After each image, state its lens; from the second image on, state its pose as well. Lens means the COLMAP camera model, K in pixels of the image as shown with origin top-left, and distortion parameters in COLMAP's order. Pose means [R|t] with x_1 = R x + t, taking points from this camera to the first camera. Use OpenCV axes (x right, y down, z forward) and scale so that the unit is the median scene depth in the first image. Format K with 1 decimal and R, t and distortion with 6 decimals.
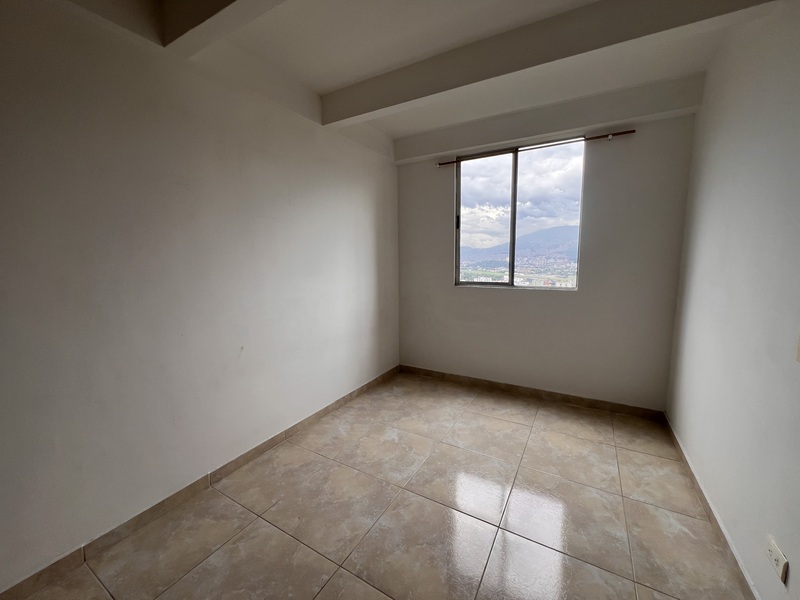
lens RADIAL K [[320.9, 0, 400.8], [0, 320.9, 295.5], [0, 0, 1]] dist [0.003396, -0.000183]
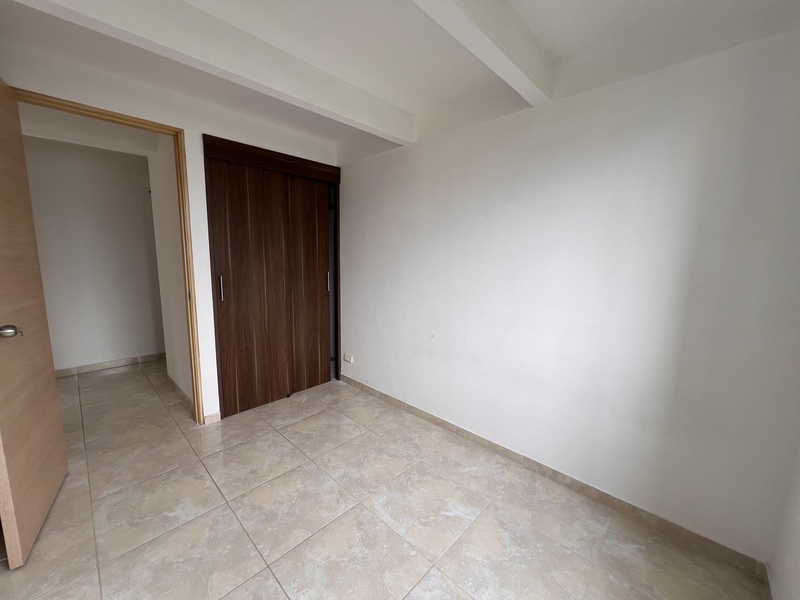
lens RADIAL K [[320.9, 0, 403.3], [0, 320.9, 299.8], [0, 0, 1]] dist [0.003396, -0.000183]
pose [[-0.229527, 0.145718, -0.962332, 0.738472], [-0.126616, 0.975857, 0.177965, -0.192240], [0.965031, 0.162694, -0.205536, 1.058300]]
